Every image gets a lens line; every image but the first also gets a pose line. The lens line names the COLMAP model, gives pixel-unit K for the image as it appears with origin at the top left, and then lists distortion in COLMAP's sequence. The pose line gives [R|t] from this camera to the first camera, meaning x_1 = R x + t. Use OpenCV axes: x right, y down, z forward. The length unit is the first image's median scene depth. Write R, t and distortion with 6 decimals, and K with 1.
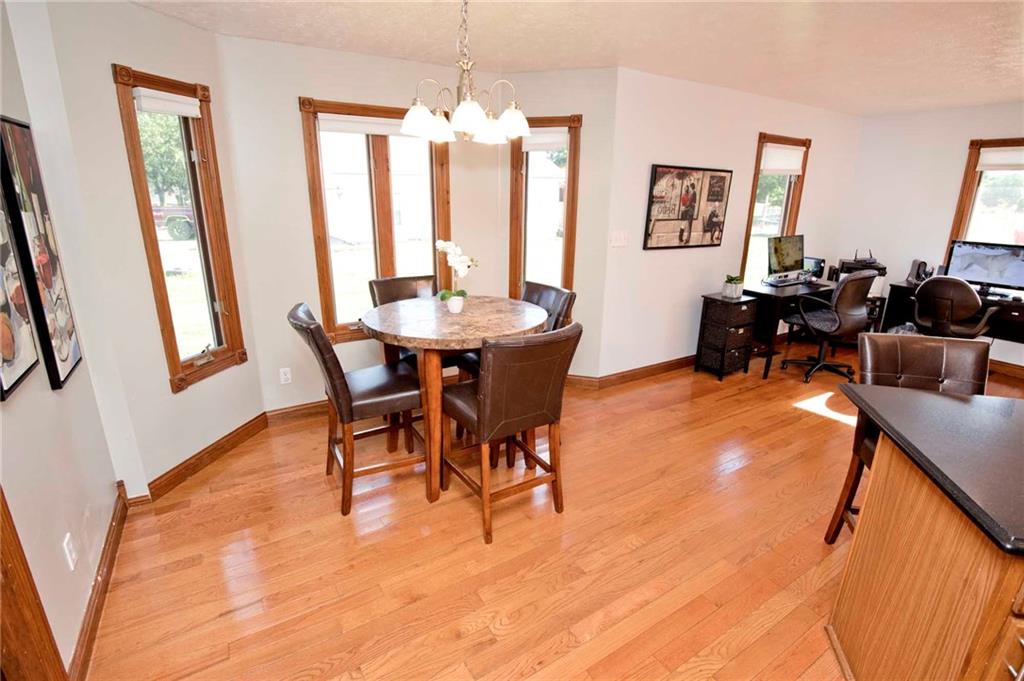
lens RADIAL K [[471.1, 0, 513.2], [0, 471.1, 336.6], [0, 0, 1]] dist [-0.000575, -0.018451]
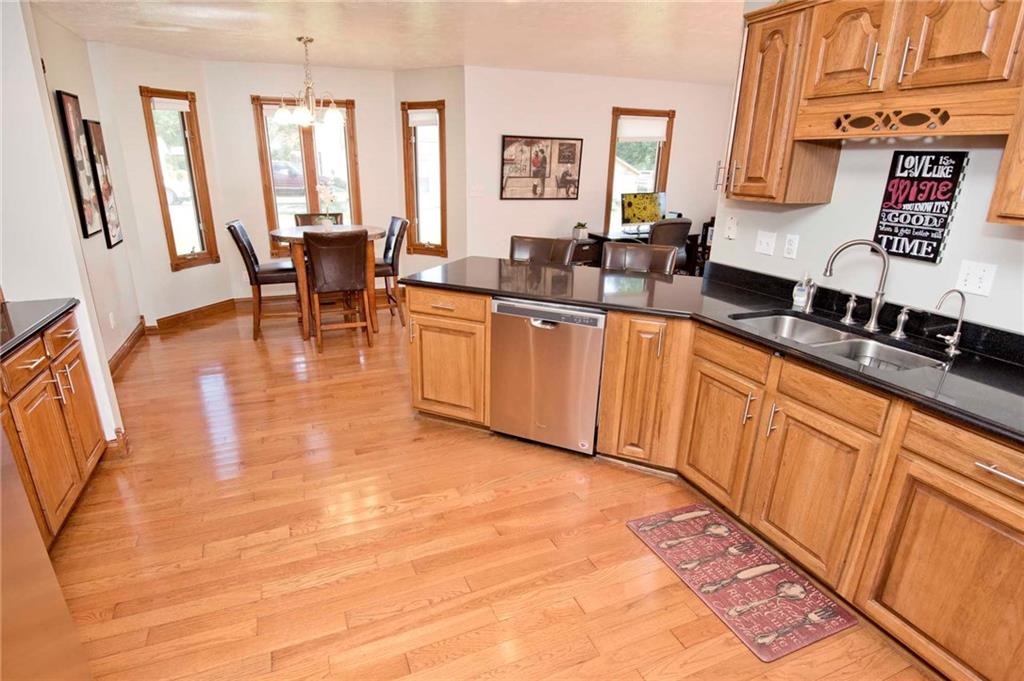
lens RADIAL K [[526.3, 0, 495.3], [0, 526.3, 347.1], [0, 0, 1]] dist [-0.000419, -0.015163]
pose [[0.984169, 0.060535, -0.166577, 0.537233], [-0.052880, 0.997347, 0.050017, 0.159454], [0.169163, -0.040417, 0.984759, -0.493474]]
